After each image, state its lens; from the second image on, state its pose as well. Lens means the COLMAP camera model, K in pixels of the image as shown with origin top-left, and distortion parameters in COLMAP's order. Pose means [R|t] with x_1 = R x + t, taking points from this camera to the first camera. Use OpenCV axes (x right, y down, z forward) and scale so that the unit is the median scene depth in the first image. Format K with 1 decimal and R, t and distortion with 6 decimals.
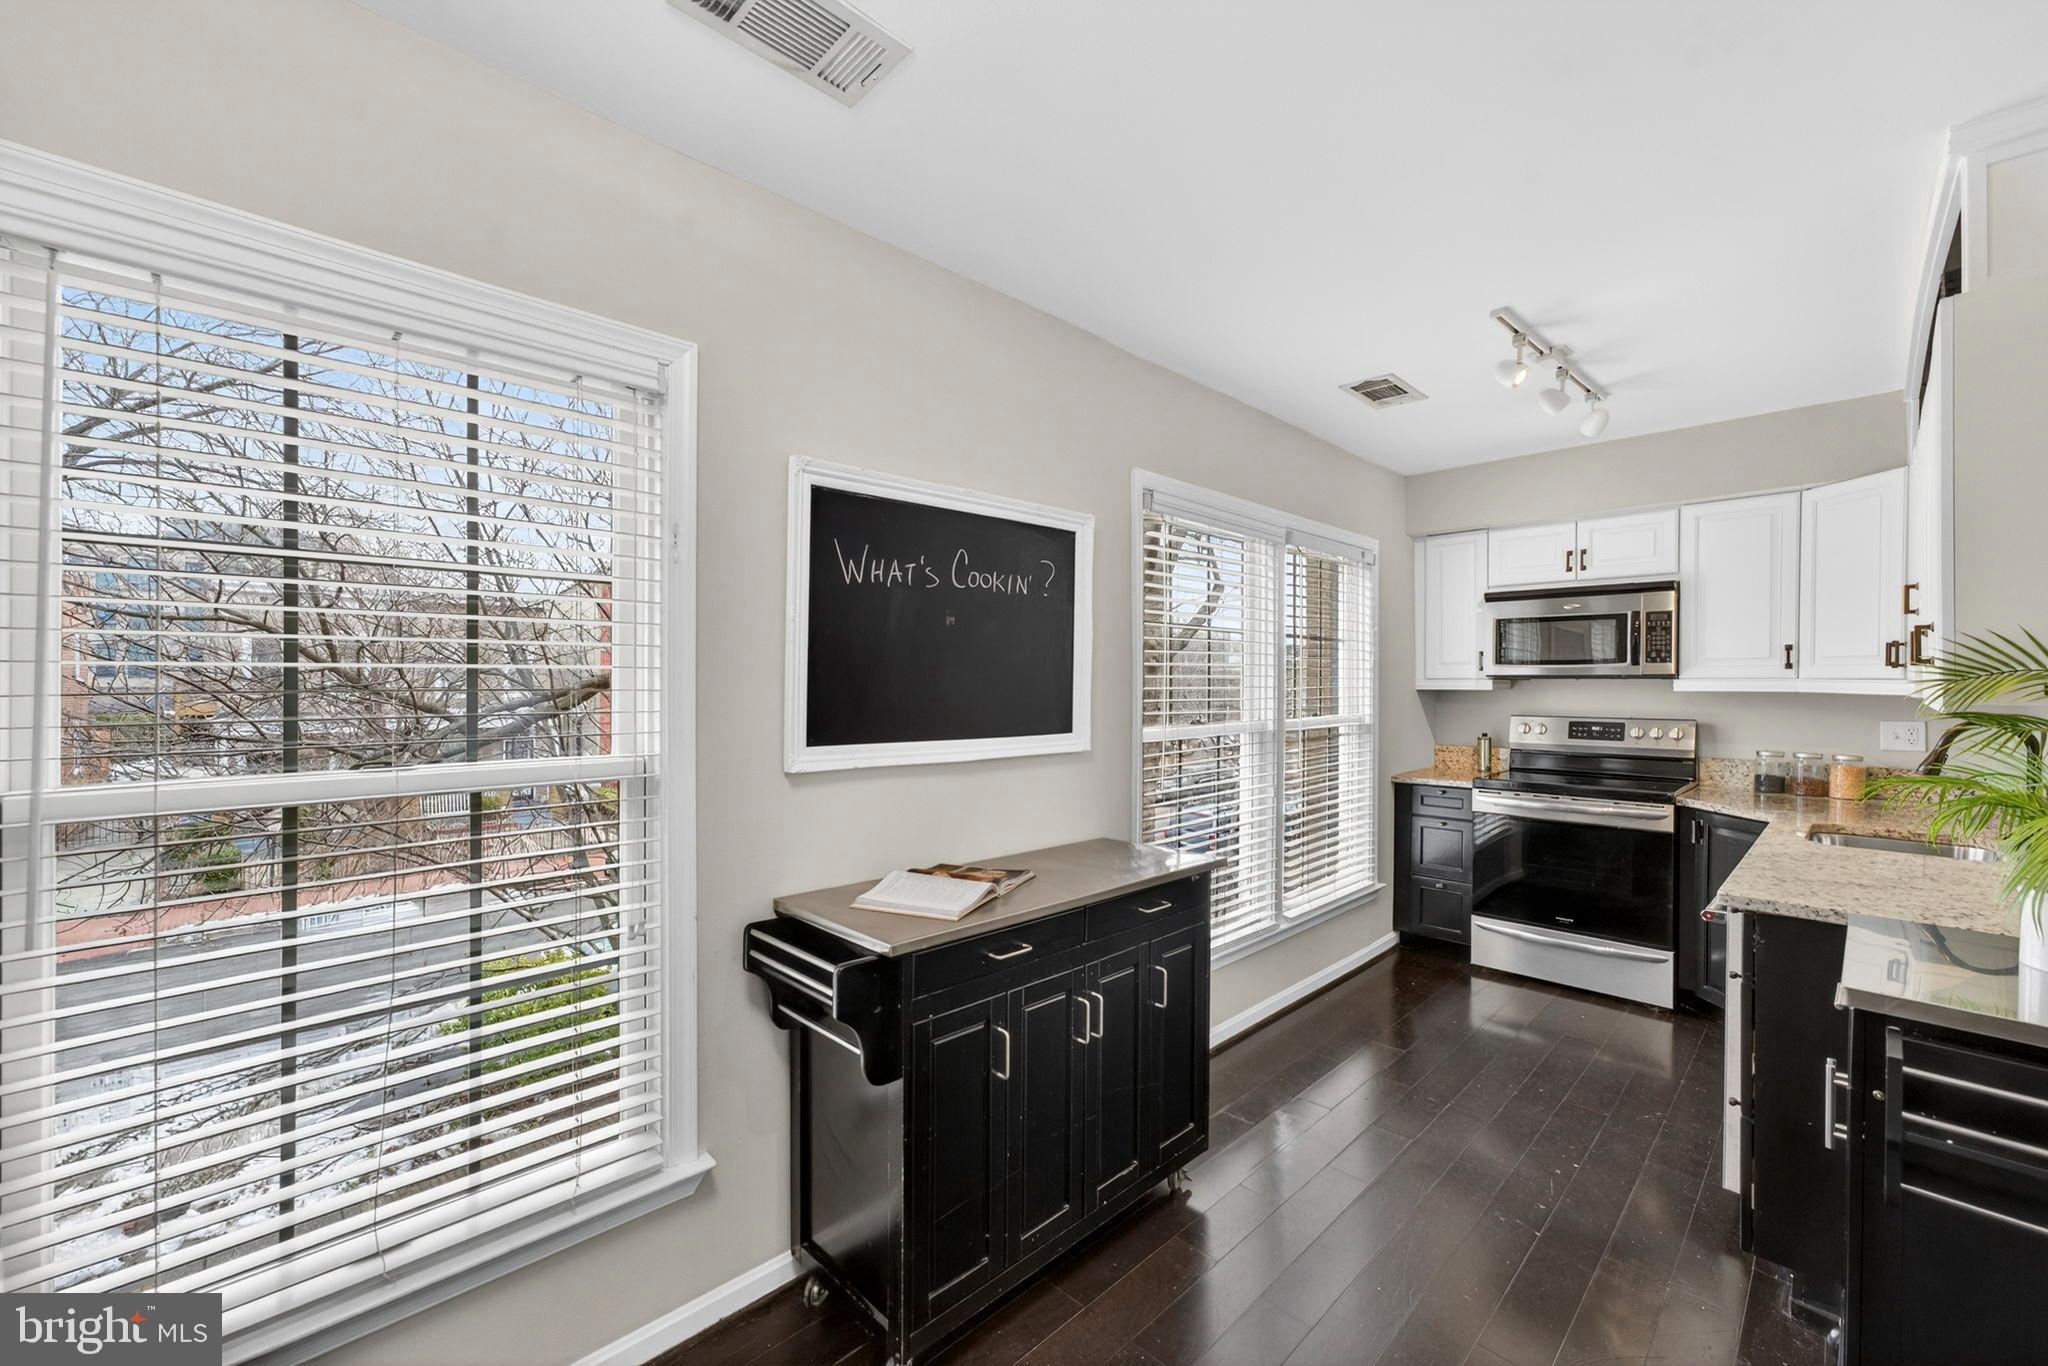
lens RADIAL K [[833.3, 0, 1005.3], [0, 833.3, 681.0], [0, 0, 1]] dist [-0.039308, 0.028217]
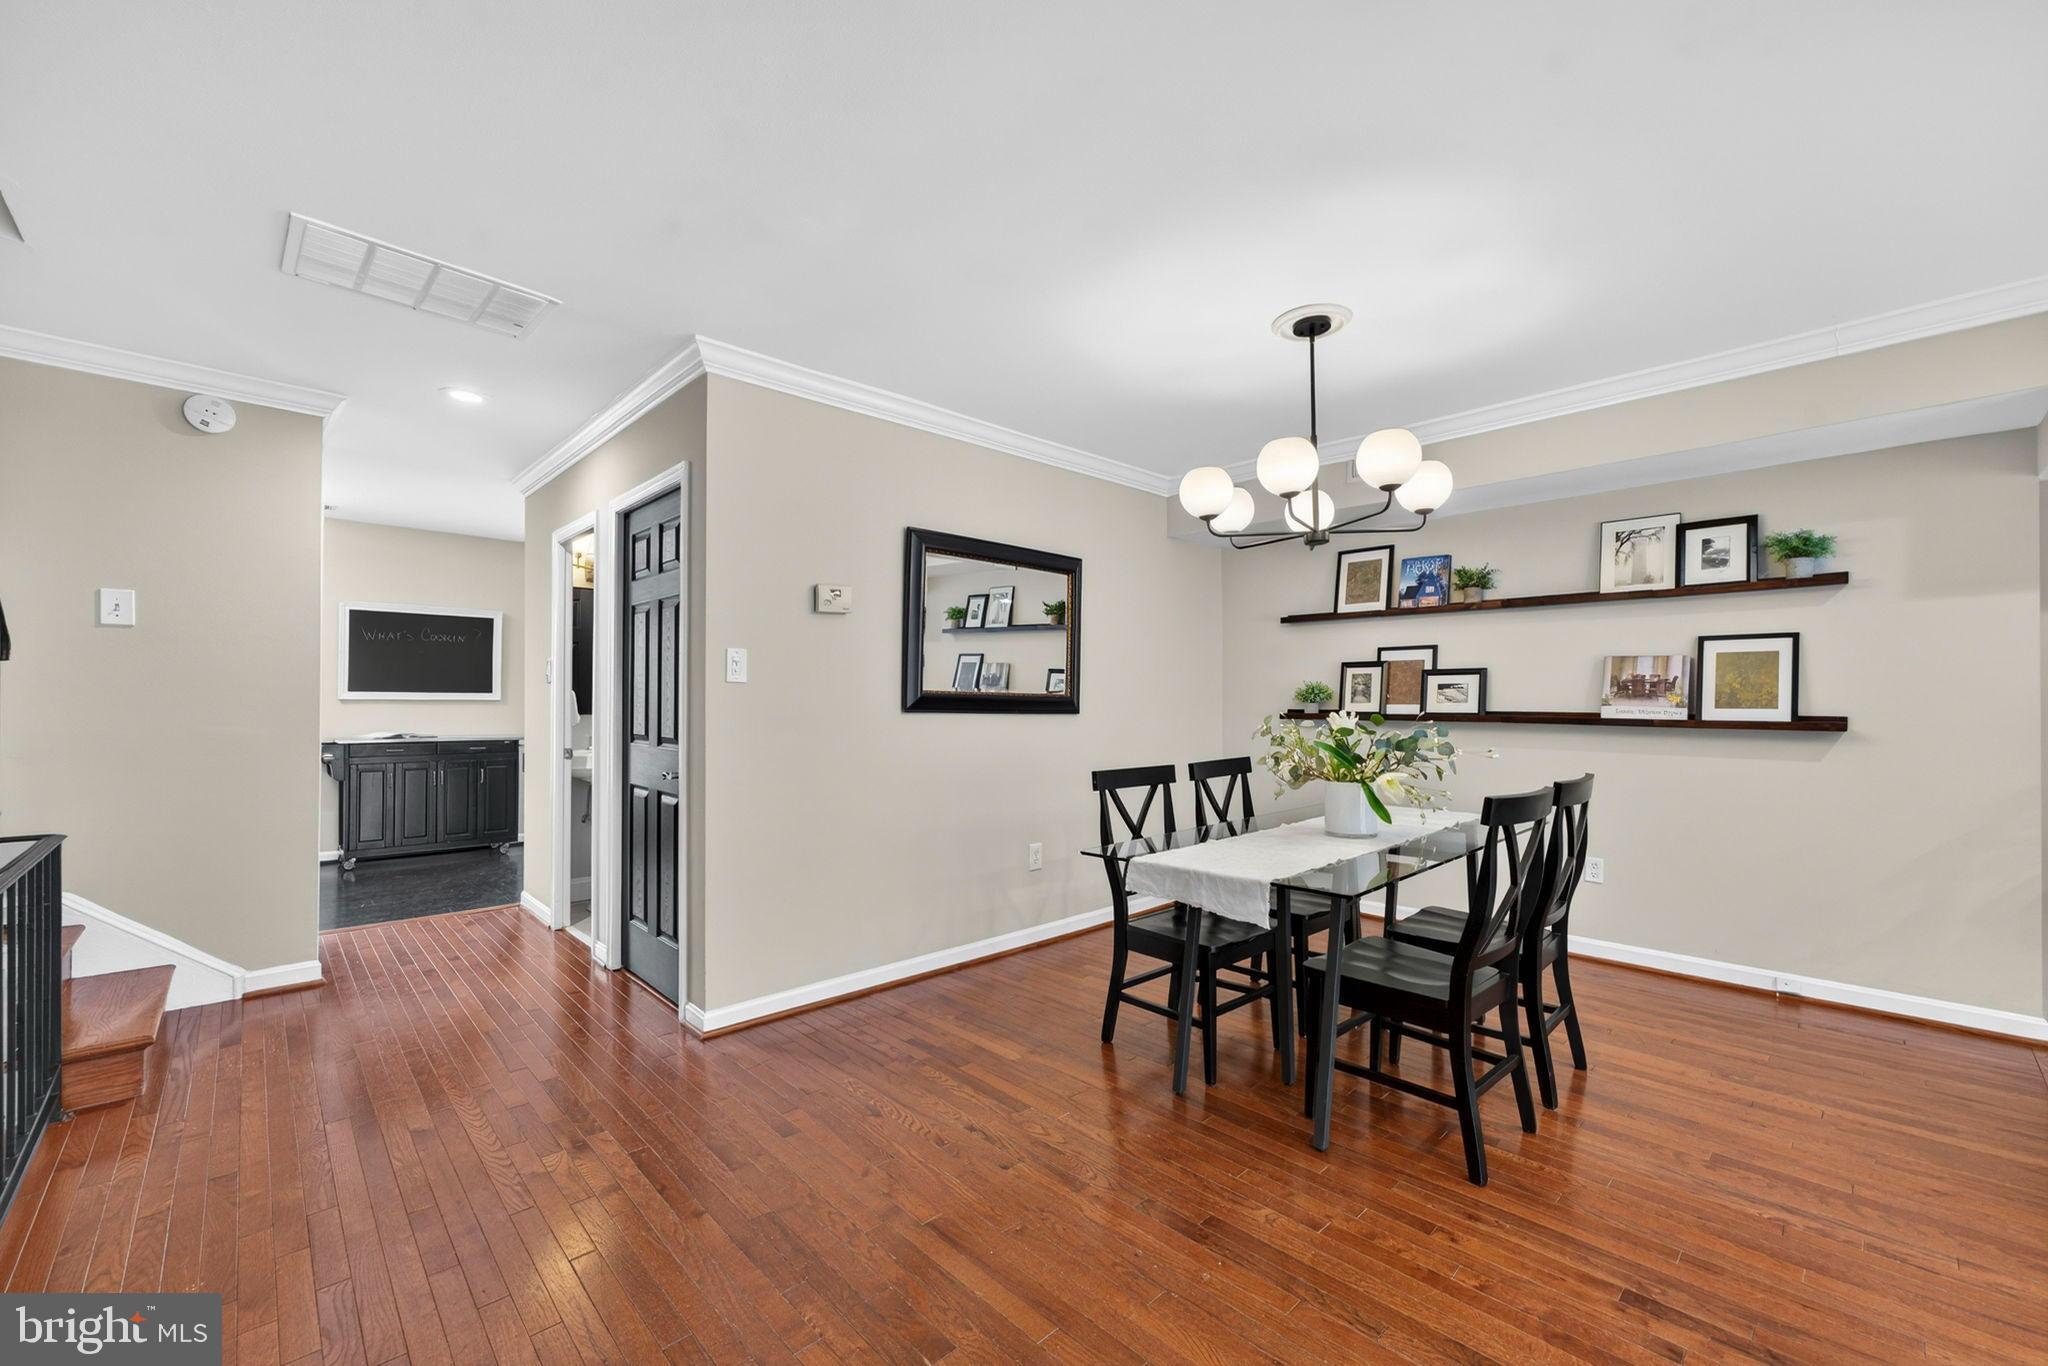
lens RADIAL K [[833.3, 0, 1005.3], [0, 833.3, 681.0], [0, 0, 1]] dist [-0.039308, 0.028217]
pose [[0.999983, 0.003524, -0.004733, 1.175271], [-0.003587, 0.999904, -0.013354, 0.035590], [0.004685, 0.013370, 0.999900, -1.087654]]
